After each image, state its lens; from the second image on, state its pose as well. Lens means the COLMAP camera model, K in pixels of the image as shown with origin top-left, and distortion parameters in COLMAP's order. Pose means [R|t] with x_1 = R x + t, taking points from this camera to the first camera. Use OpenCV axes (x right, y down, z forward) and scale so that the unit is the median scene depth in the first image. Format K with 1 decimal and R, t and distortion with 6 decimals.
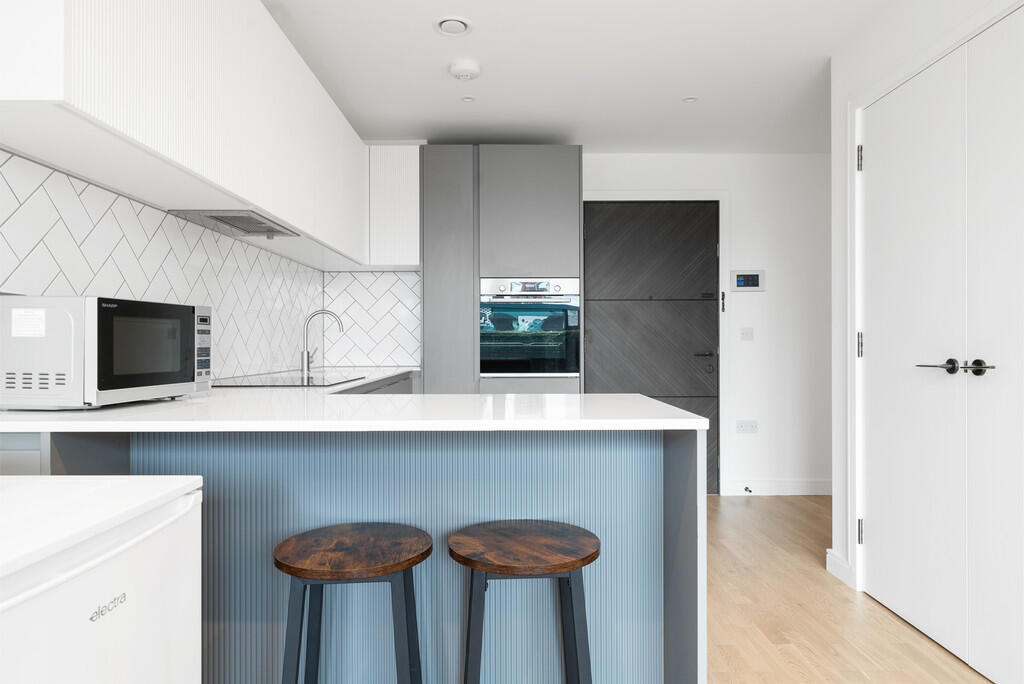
lens RADIAL K [[617.1, 0, 513.0], [0, 617.1, 340.6], [0, 0, 1]] dist [0.001810, 0.000210]
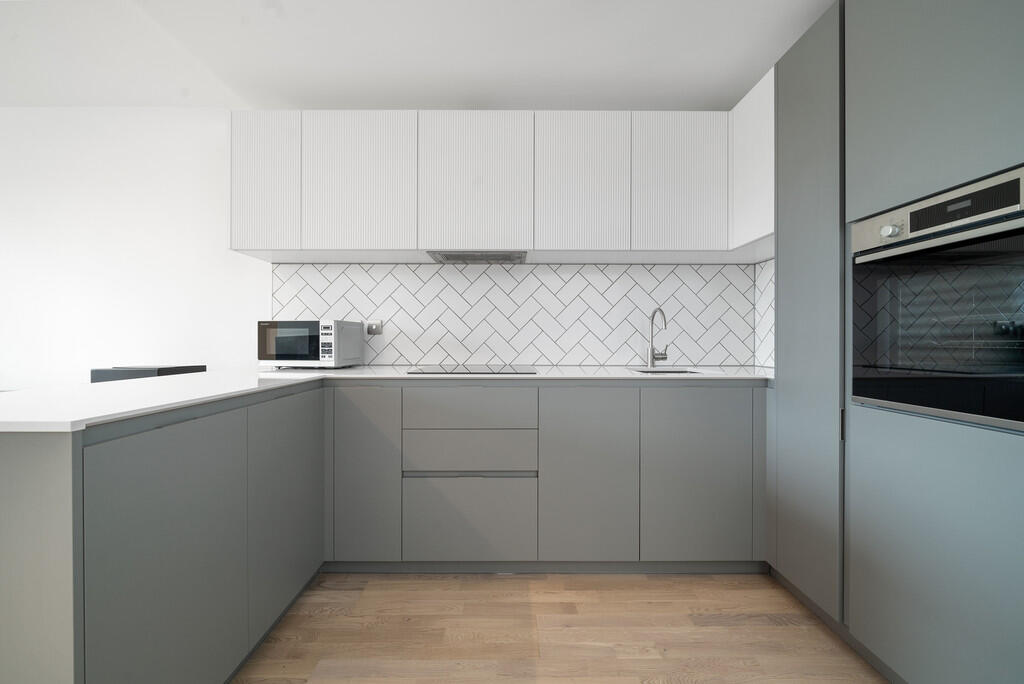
lens RADIAL K [[380.9, 0, 508.0], [0, 380.9, 340.5], [0, 0, 1]] dist [-0.001355, -0.000083]
pose [[-0.025971, 0.004009, -0.999655, 0.643836], [-0.002417, 0.999989, 0.004073, -0.001290], [0.999660, 0.002522, -0.025961, 1.605669]]
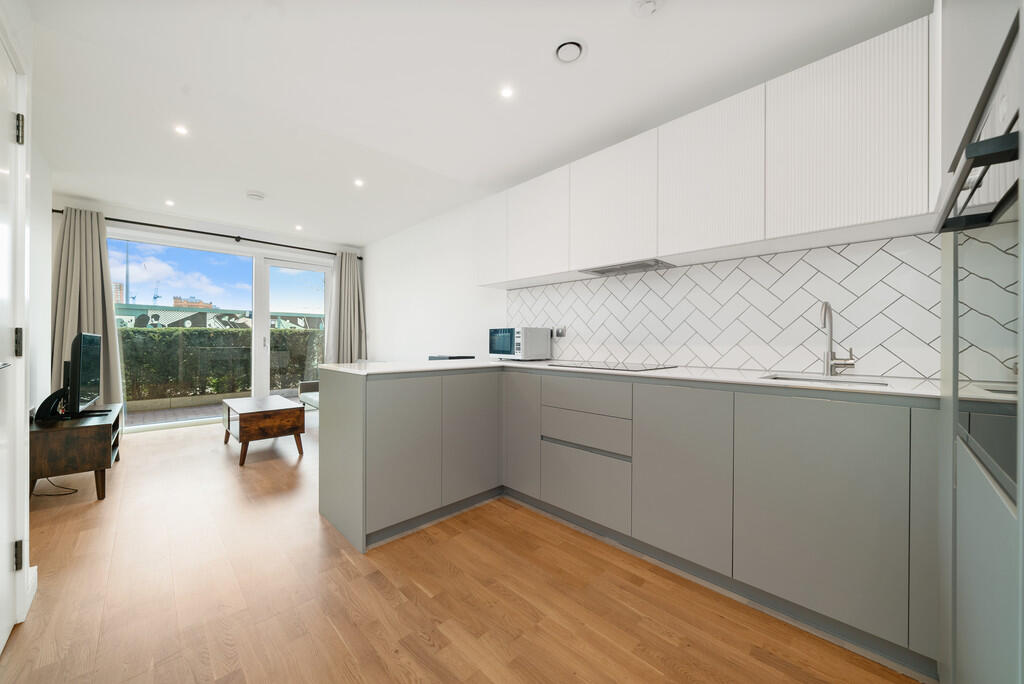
lens RADIAL K [[380.9, 0, 515.1], [0, 380.9, 341.2], [0, 0, 1]] dist [-0.001355, -0.000083]
pose [[-0.738824, -0.001835, -0.673896, 0.660884], [-0.003721, 0.999992, 0.001356, 0.002802], [0.673889, 0.003509, -0.738825, 2.283226]]
